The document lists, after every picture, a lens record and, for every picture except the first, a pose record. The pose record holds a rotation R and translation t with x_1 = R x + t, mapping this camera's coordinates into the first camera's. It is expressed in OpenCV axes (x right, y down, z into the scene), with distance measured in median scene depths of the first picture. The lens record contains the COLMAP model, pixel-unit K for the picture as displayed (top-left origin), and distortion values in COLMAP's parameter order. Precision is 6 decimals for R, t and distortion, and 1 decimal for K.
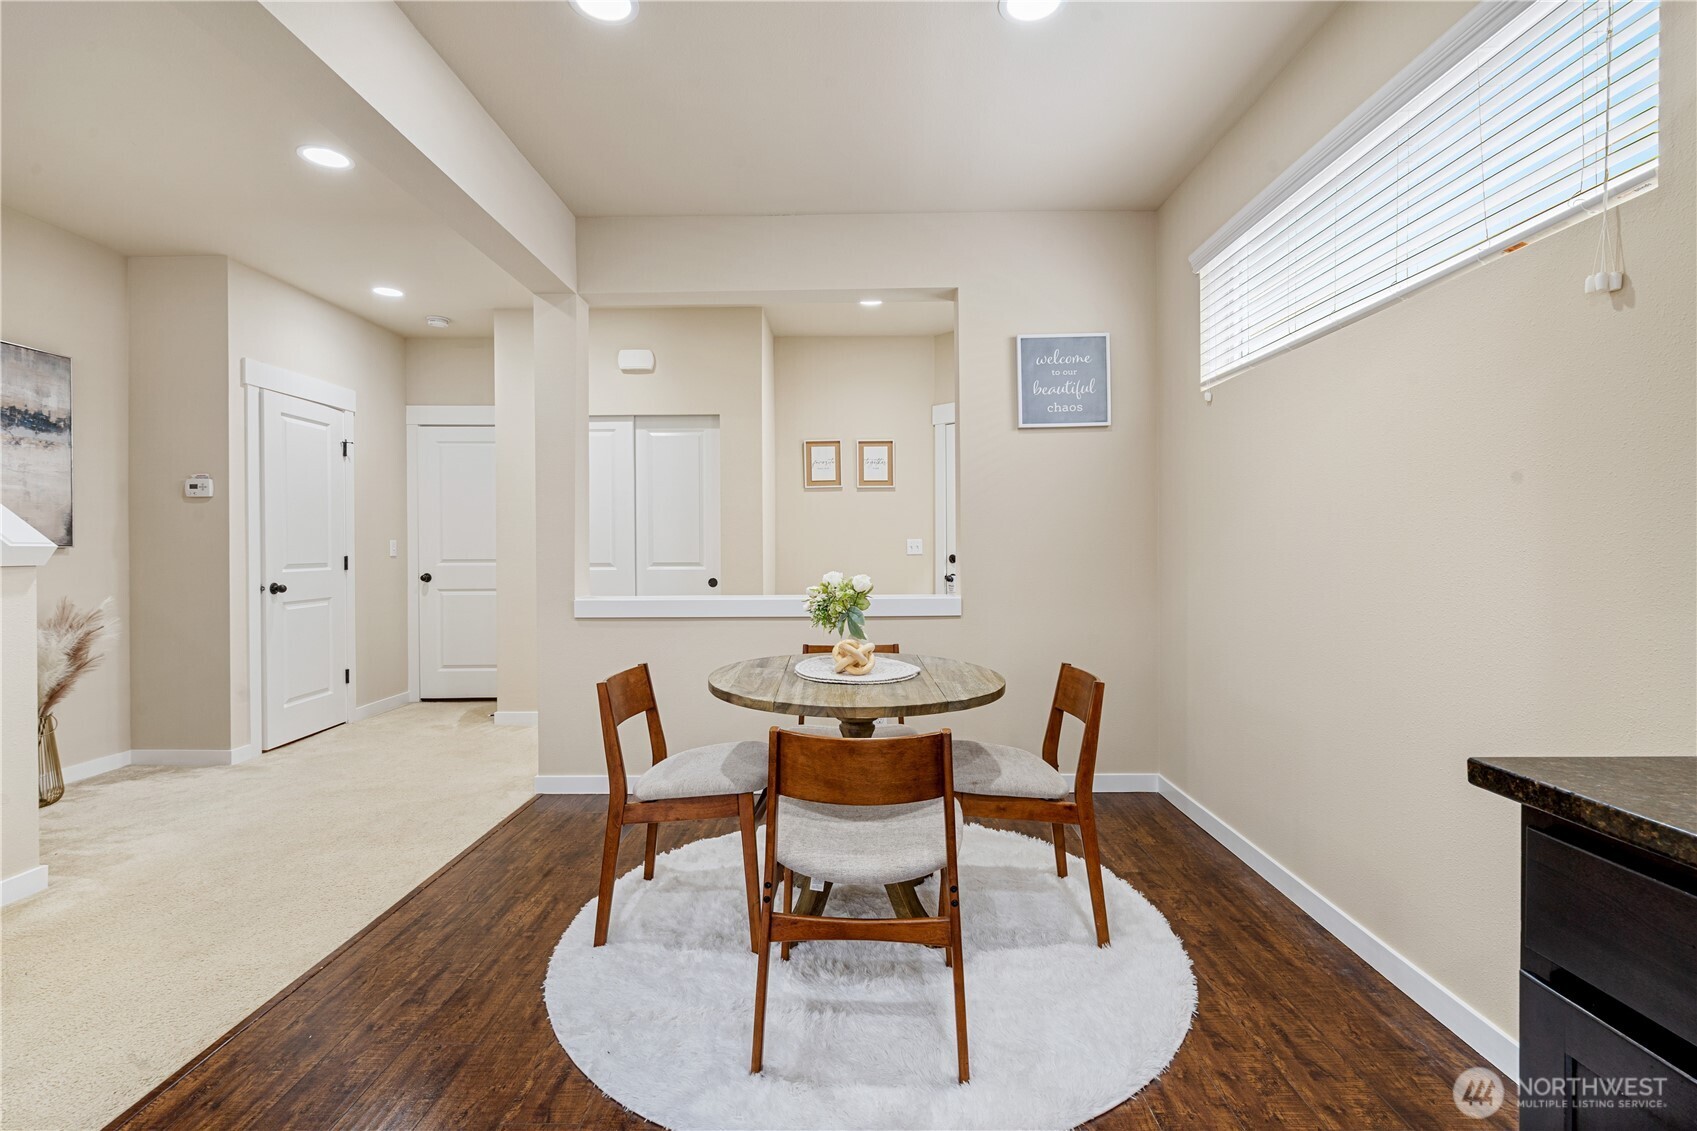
lens RADIAL K [[758.5, 0, 844.7], [0, 758.5, 548.7], [0, 0, 1]] dist [0.002633, 0.001091]
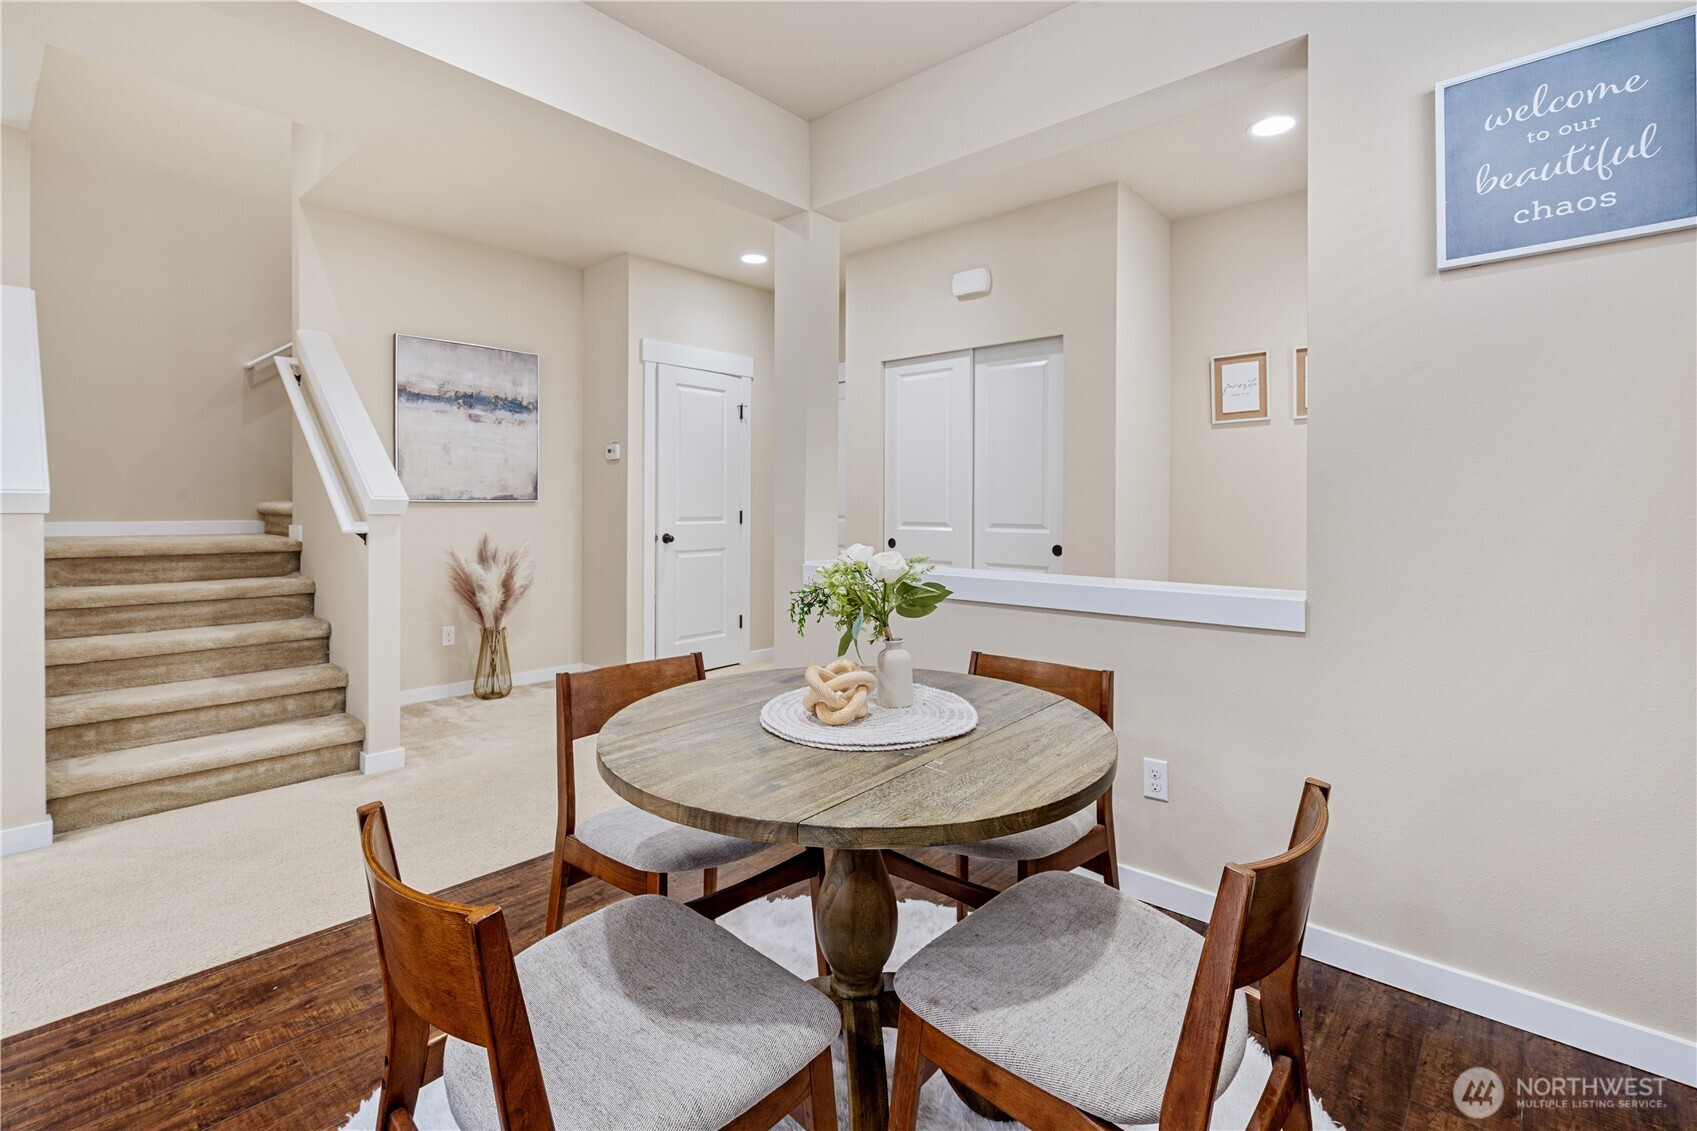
lens RADIAL K [[780.0, 0, 852.7], [0, 780.0, 513.4], [0, 0, 1]] dist [-0.003242, 0.000874]
pose [[0.762788, 0.014382, -0.646488, 0.231302], [-0.009514, 0.999894, 0.011019, -0.000877], [0.646578, -0.002254, 0.762844, 0.309897]]
